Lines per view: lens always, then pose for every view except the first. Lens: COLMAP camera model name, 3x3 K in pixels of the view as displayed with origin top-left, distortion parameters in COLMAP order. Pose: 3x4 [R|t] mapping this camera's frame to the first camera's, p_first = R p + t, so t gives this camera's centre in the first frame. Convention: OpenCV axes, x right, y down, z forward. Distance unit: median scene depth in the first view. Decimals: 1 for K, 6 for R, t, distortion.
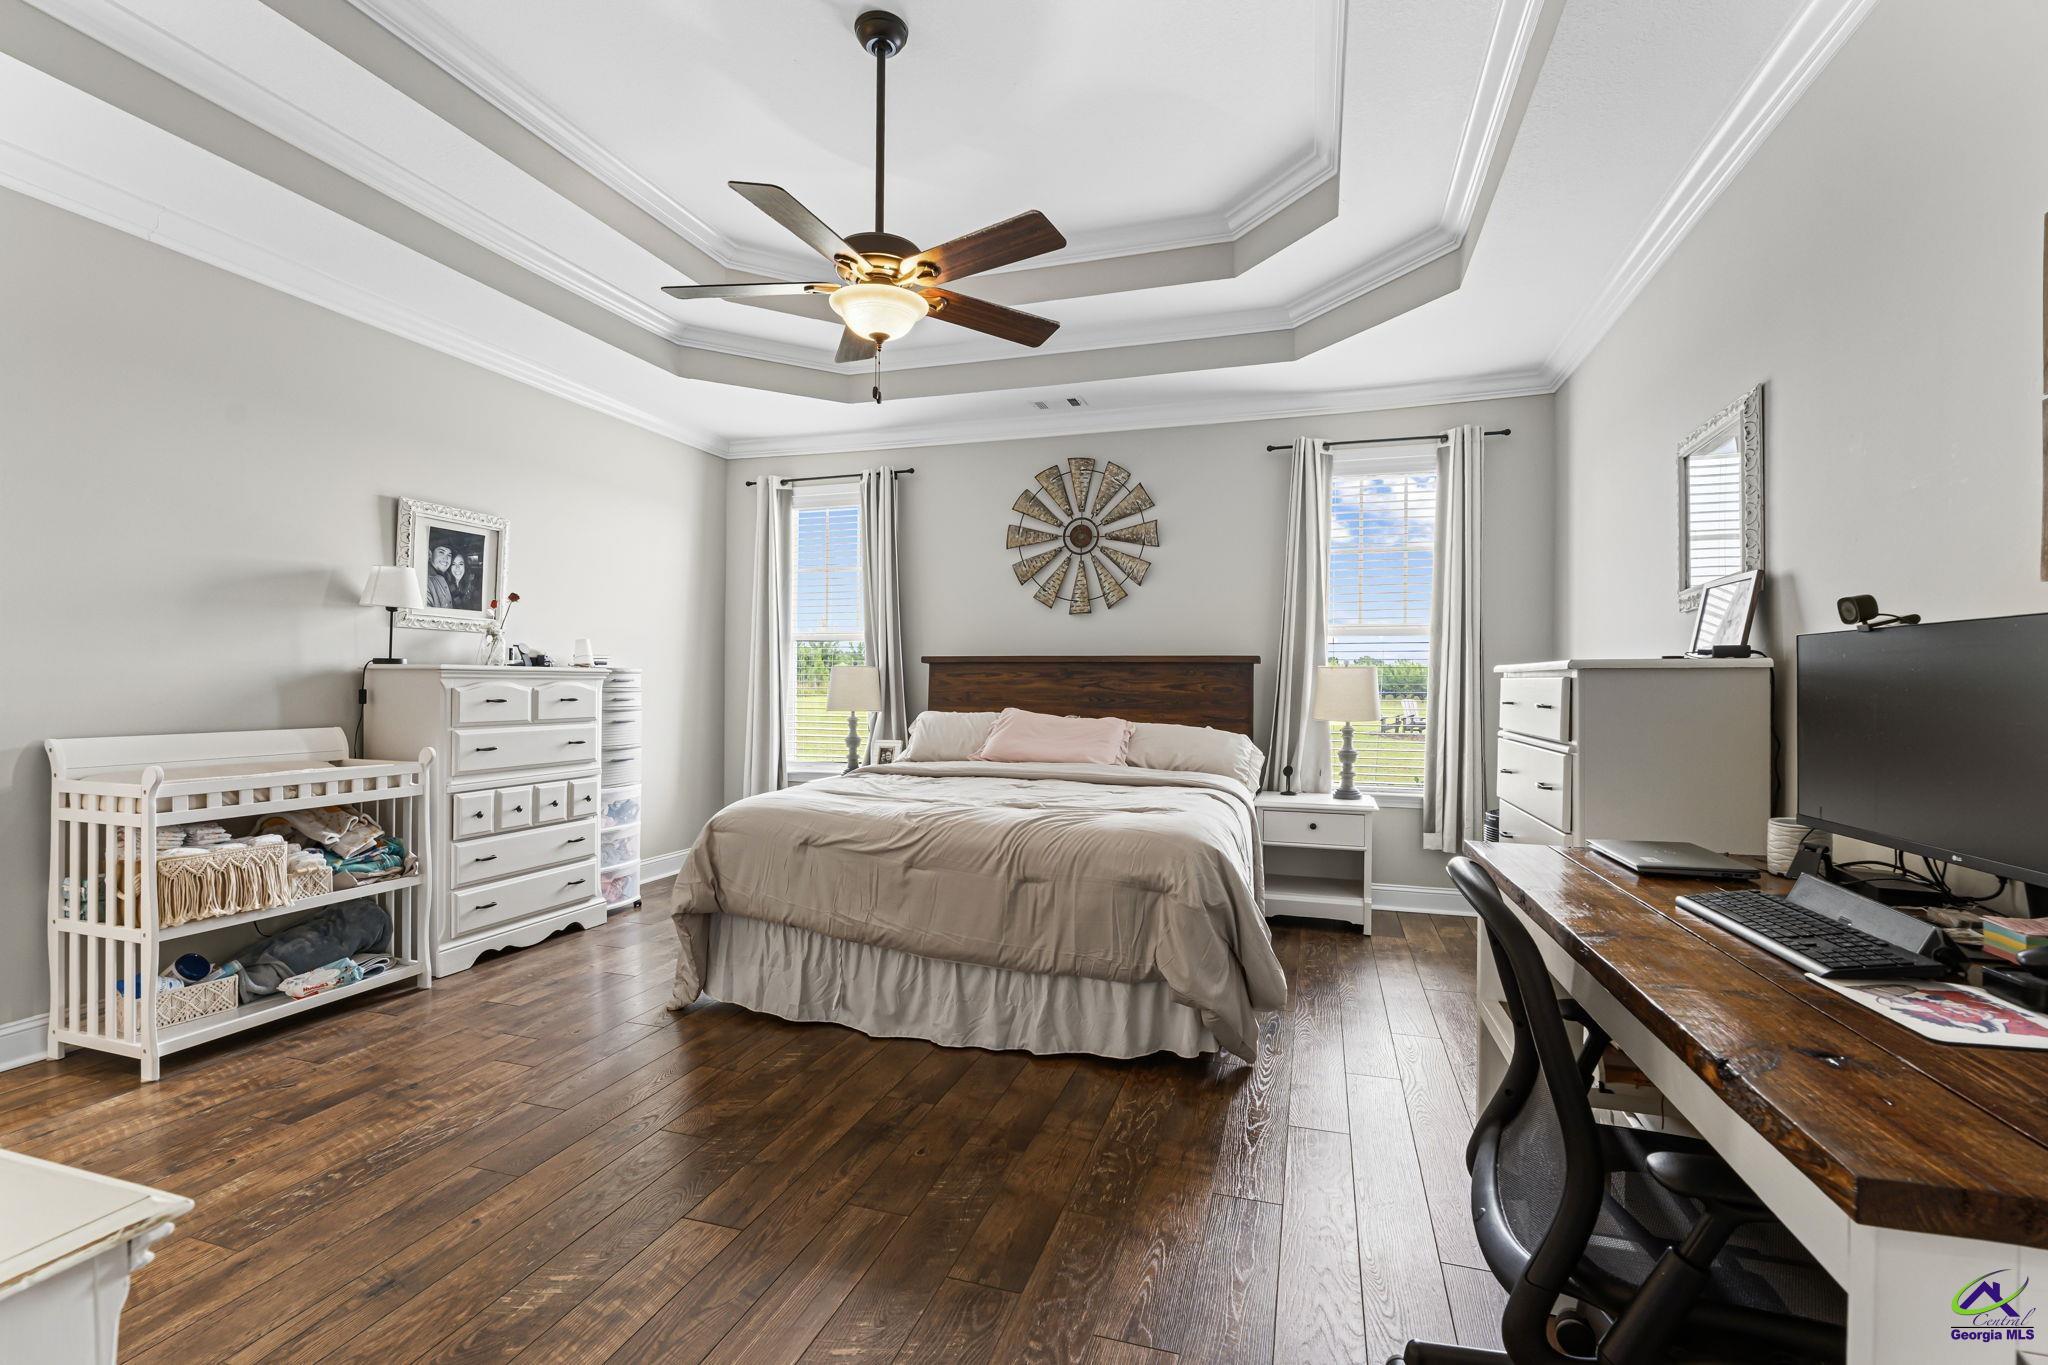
lens RADIAL K [[928.7, 0, 1040.0], [0, 928.7, 683.0], [0, 0, 1]] dist [-0.000961, 0.001710]
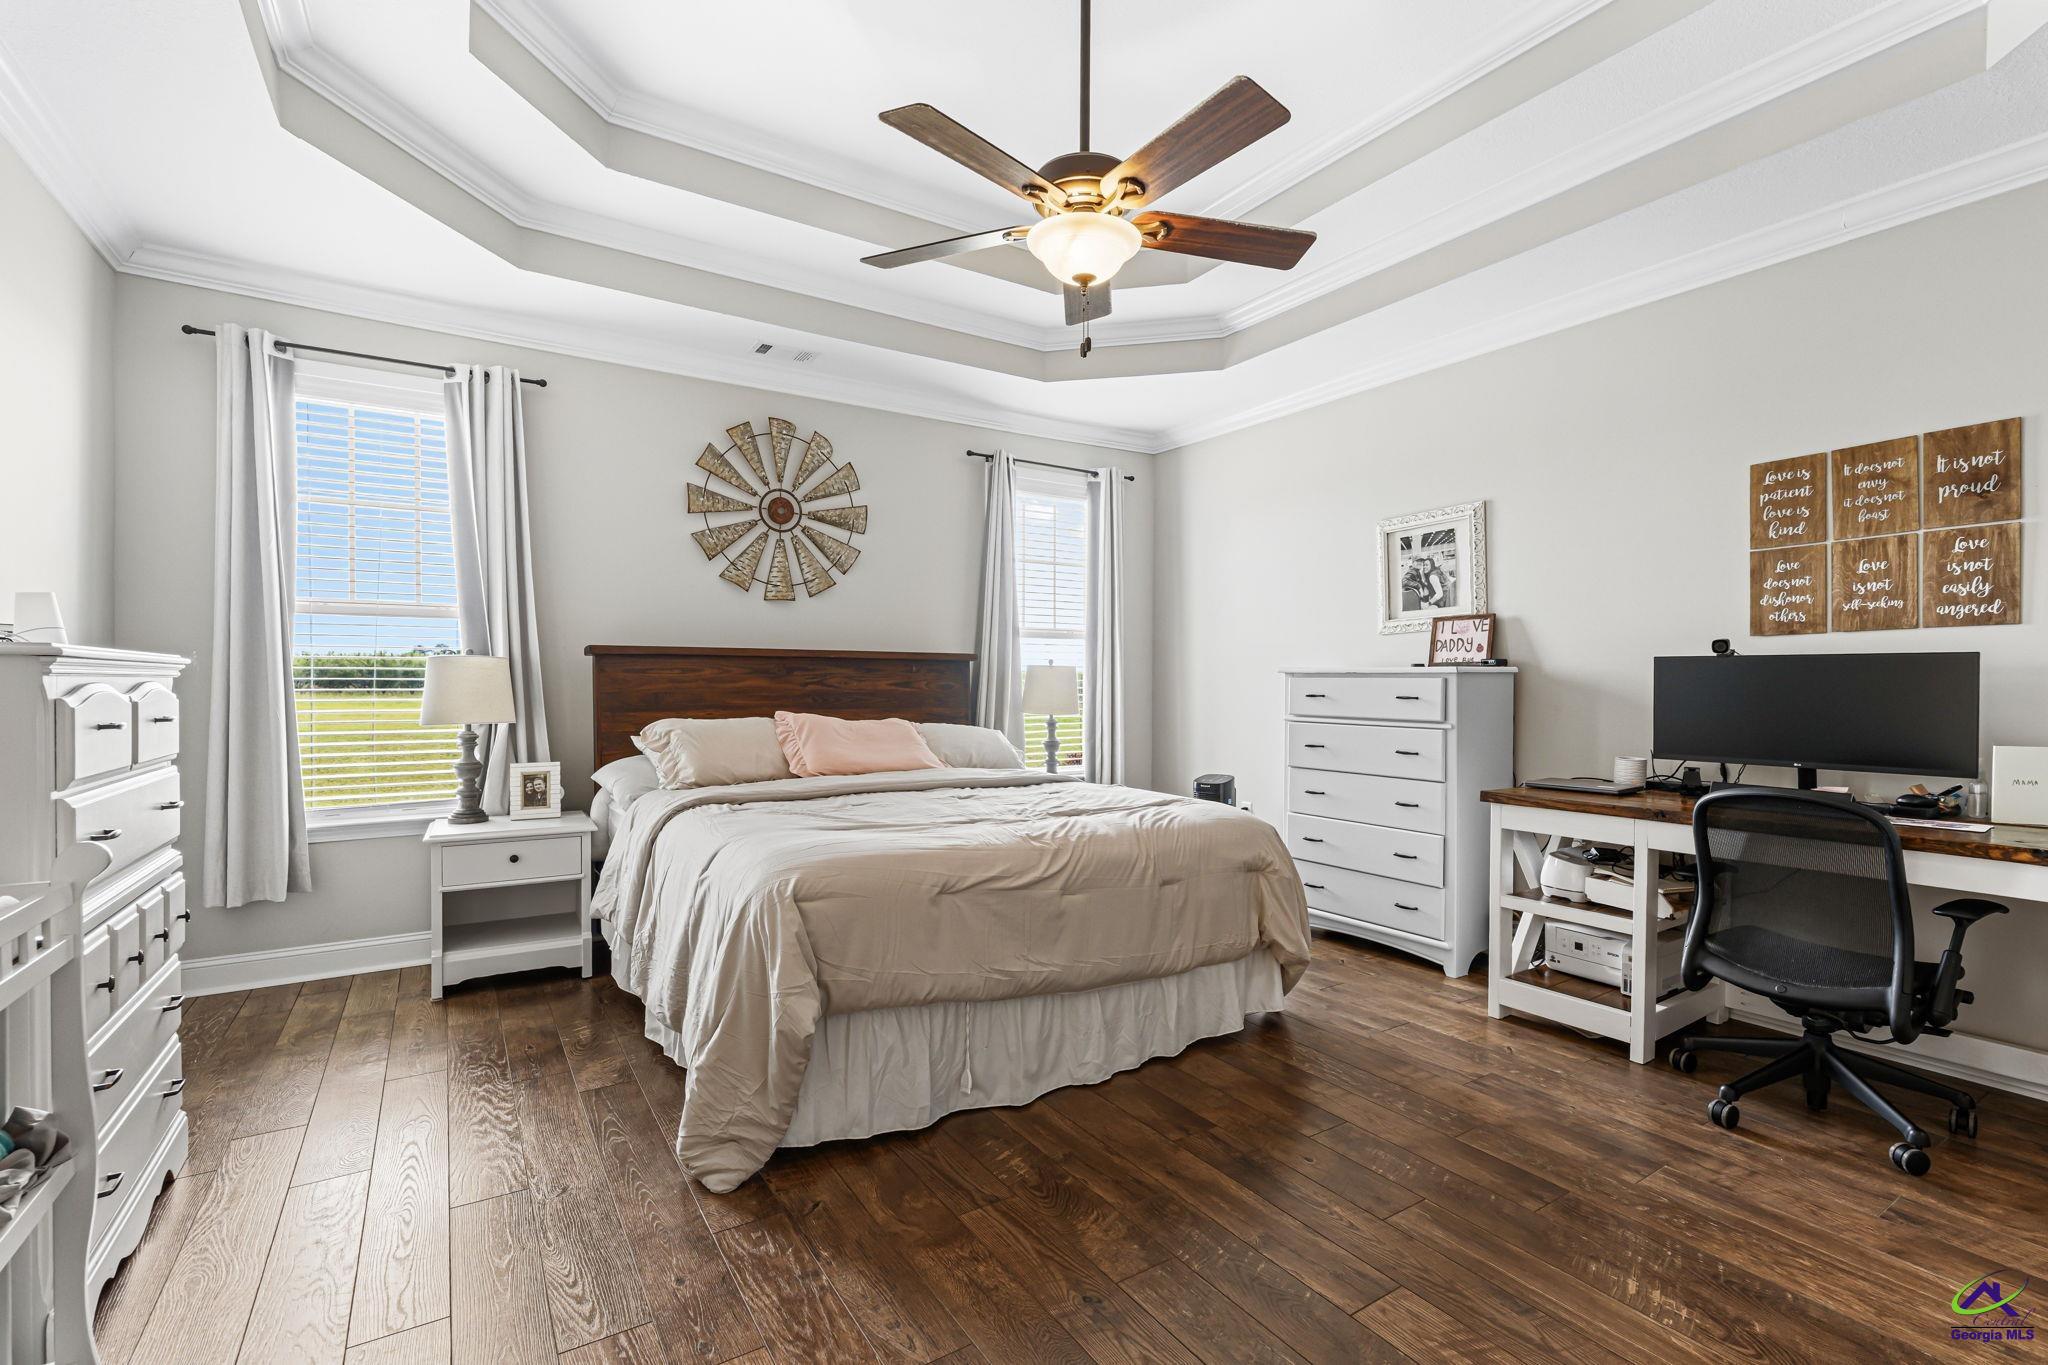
lens RADIAL K [[928.7, 0, 1036.1], [0, 928.7, 689.0], [0, 0, 1]] dist [-0.000961, 0.001710]
pose [[0.634549, -0.010207, 0.772816, -0.485299], [-0.000652, 0.999905, 0.013742, -0.004213], [-0.772883, -0.009224, 0.634482, 0.272524]]
